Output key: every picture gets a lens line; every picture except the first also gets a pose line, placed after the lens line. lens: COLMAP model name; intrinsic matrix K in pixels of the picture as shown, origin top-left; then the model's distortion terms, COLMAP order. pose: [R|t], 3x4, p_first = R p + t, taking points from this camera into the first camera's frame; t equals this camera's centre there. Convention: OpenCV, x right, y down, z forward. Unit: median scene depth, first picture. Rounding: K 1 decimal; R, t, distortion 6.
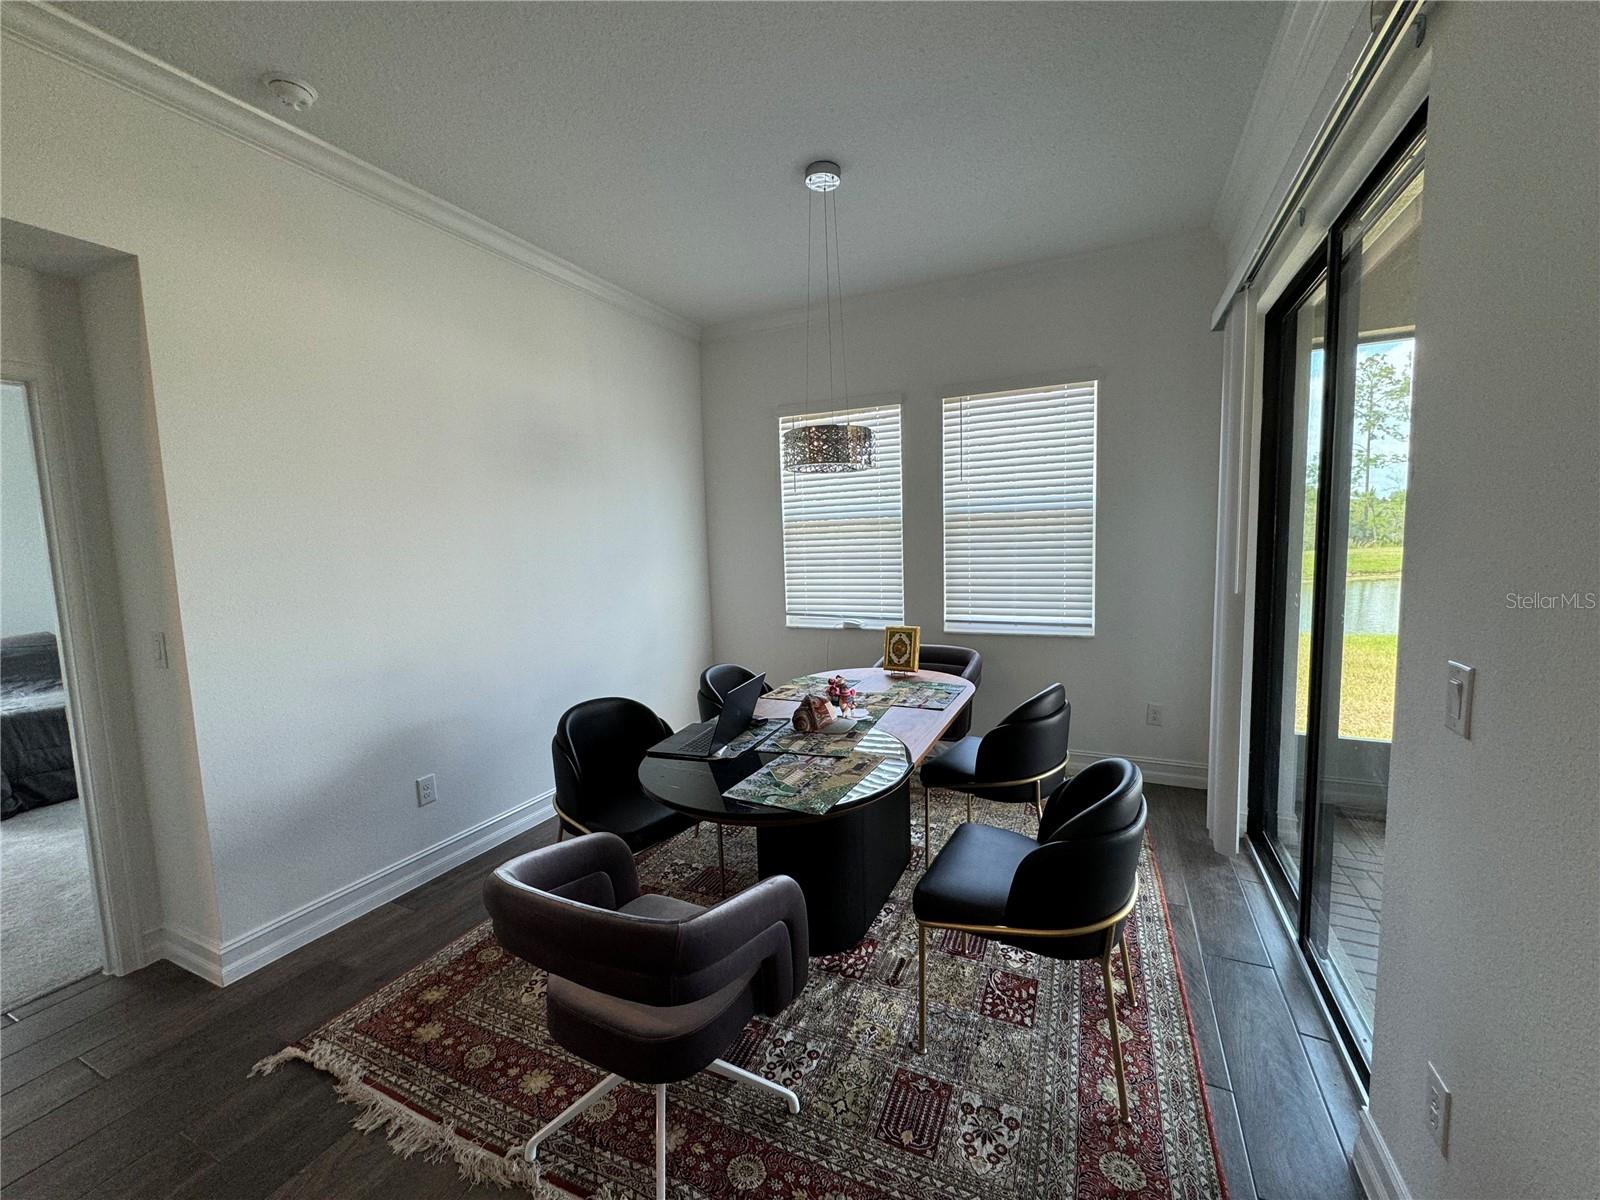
lens RADIAL K [[638.6, 0, 803.7], [0, 638.6, 599.9], [0, 0, 1]] dist [-0.004464, 0.000645]
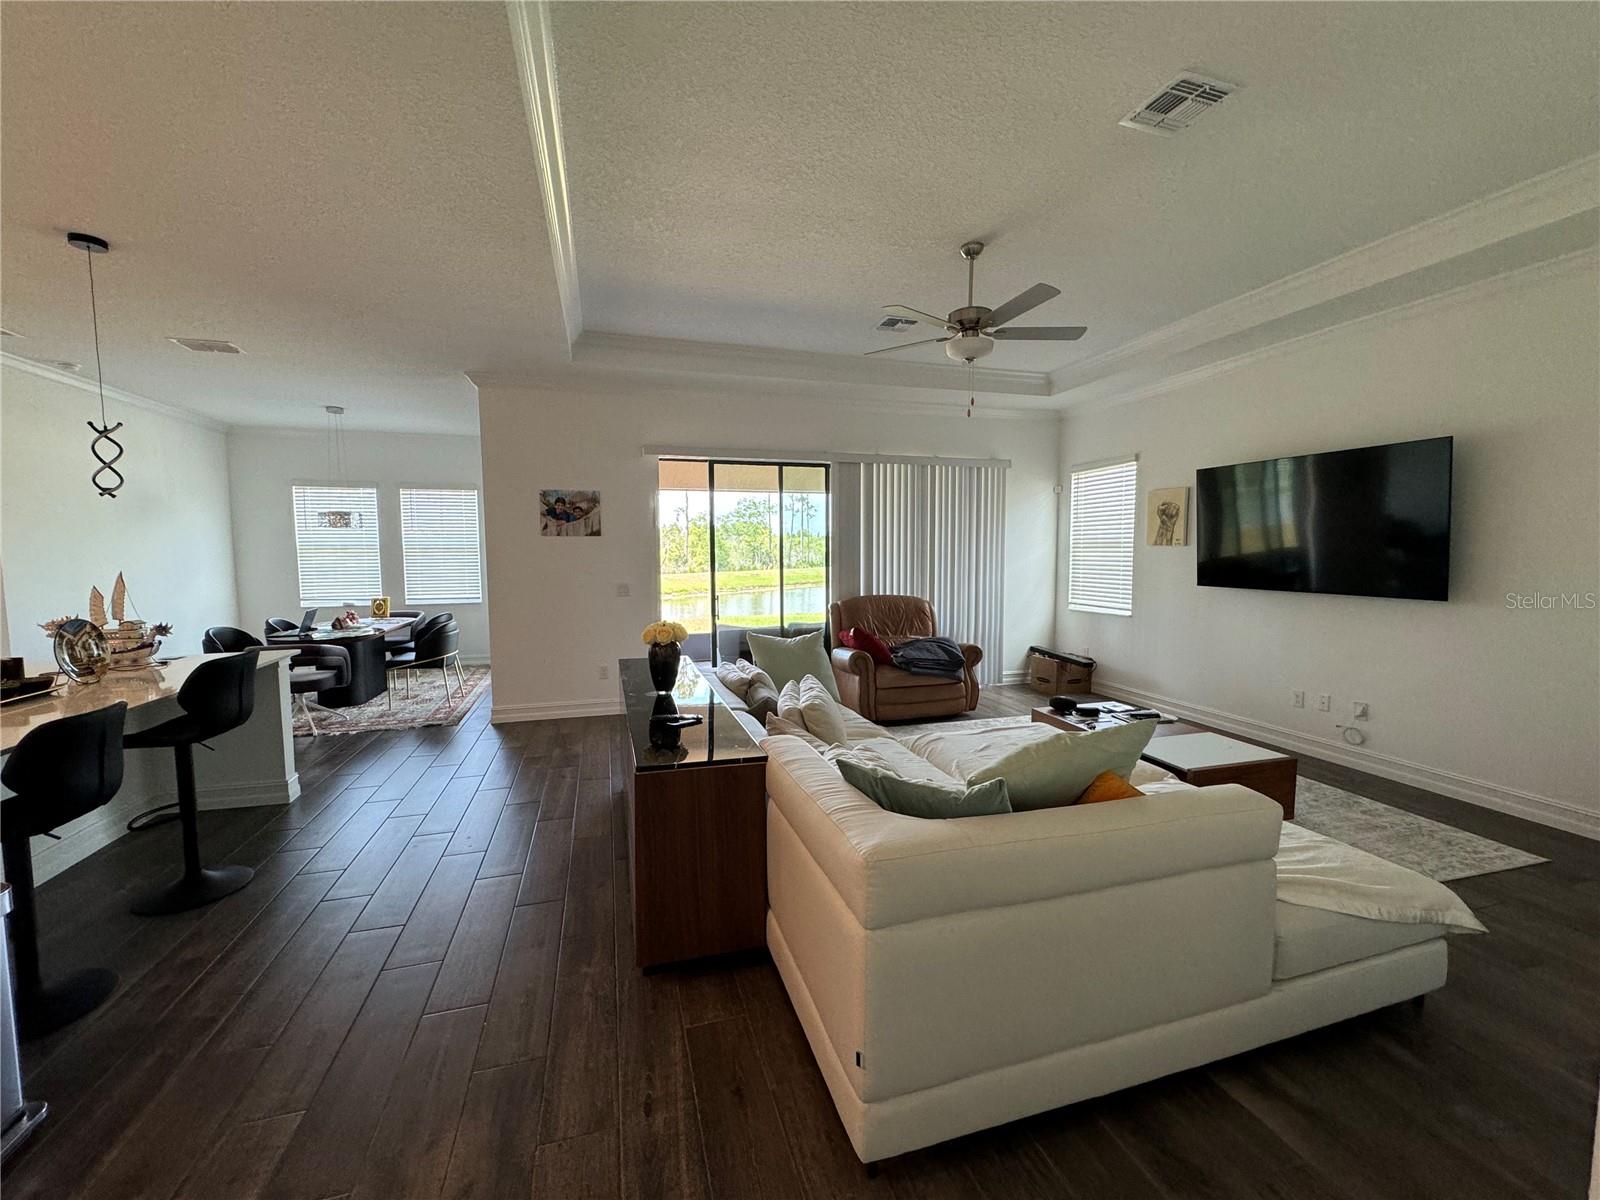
lens RADIAL K [[638.6, 0, 803.7], [0, 638.6, 599.9], [0, 0, 1]] dist [-0.004464, 0.000645]
pose [[0.741880, -0.030830, 0.669823, -0.217764], [0.054033, 0.998443, -0.013890, 0.147951], [-0.668352, 0.046498, 0.742391, -1.490830]]
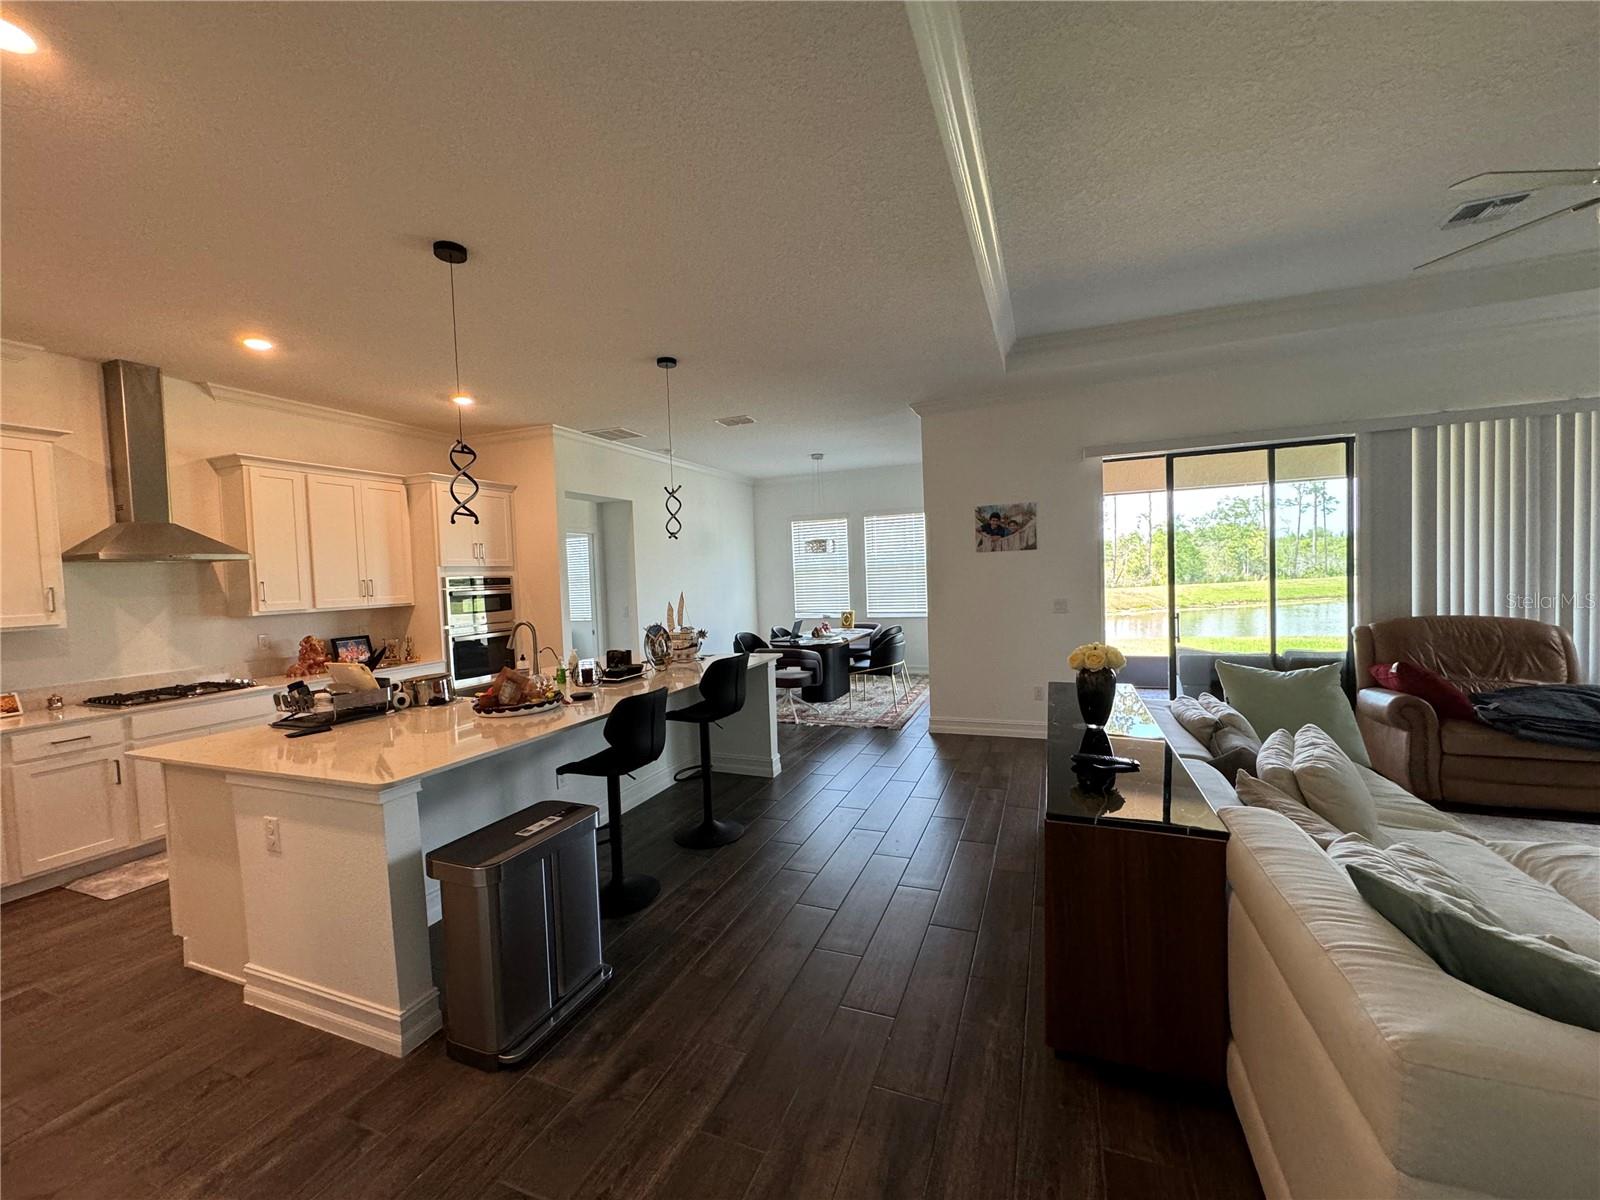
lens RADIAL K [[638.6, 0, 803.7], [0, 638.6, 599.9], [0, 0, 1]] dist [-0.004464, 0.000645]
pose [[0.998345, -0.015275, 0.055442, -0.152602], [0.018708, 0.997905, -0.061930, 0.141967], [-0.054379, 0.062865, 0.996539, -1.446058]]
